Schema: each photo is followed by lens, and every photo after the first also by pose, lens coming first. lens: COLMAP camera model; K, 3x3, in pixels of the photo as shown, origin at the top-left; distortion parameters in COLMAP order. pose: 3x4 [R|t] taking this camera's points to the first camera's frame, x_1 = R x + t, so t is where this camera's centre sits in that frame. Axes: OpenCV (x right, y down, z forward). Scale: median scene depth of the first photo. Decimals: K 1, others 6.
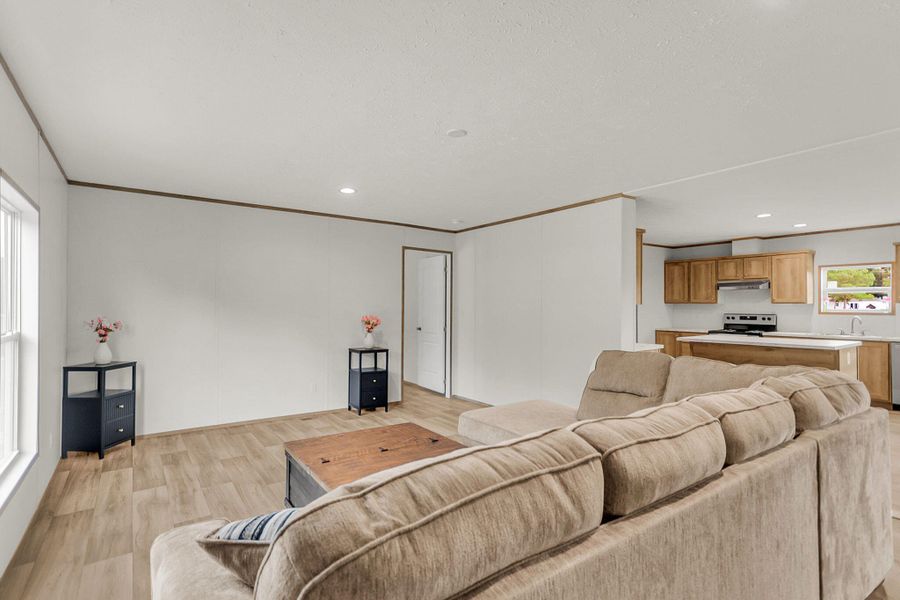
lens RADIAL K [[423.9, 0, 443.3], [0, 423.9, 305.8], [0, 0, 1]] dist [-0.000202, 0.012655]
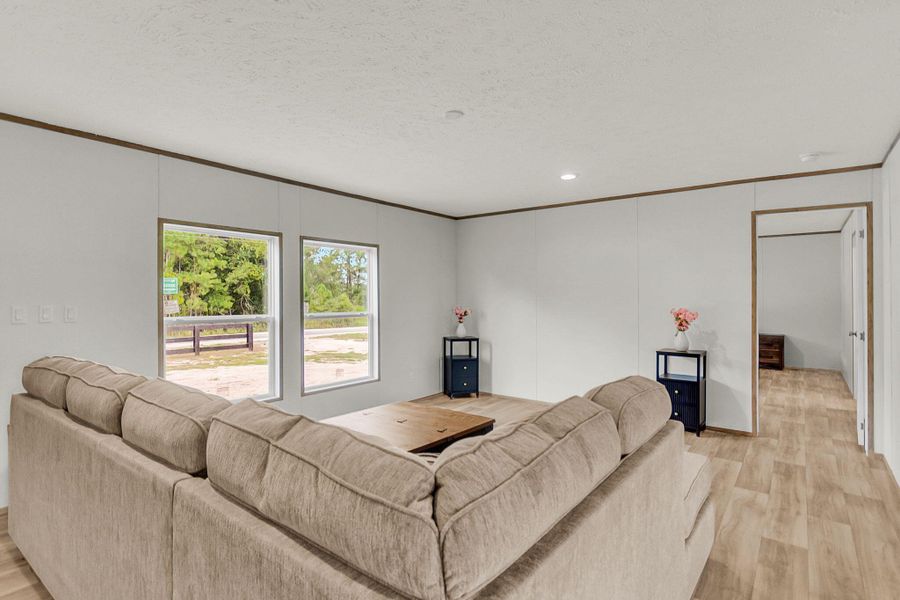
lens RADIAL K [[461.9, 0, 450.0], [0, 461.9, 300.0], [0, 0, 1]] dist [0.002673, 0.000565]
pose [[0.289960, 0.000104, -0.957039, 0.109036], [0.005847, 0.999981, 0.001880, 0.000029], [0.957021, -0.006141, 0.289954, 0.068647]]
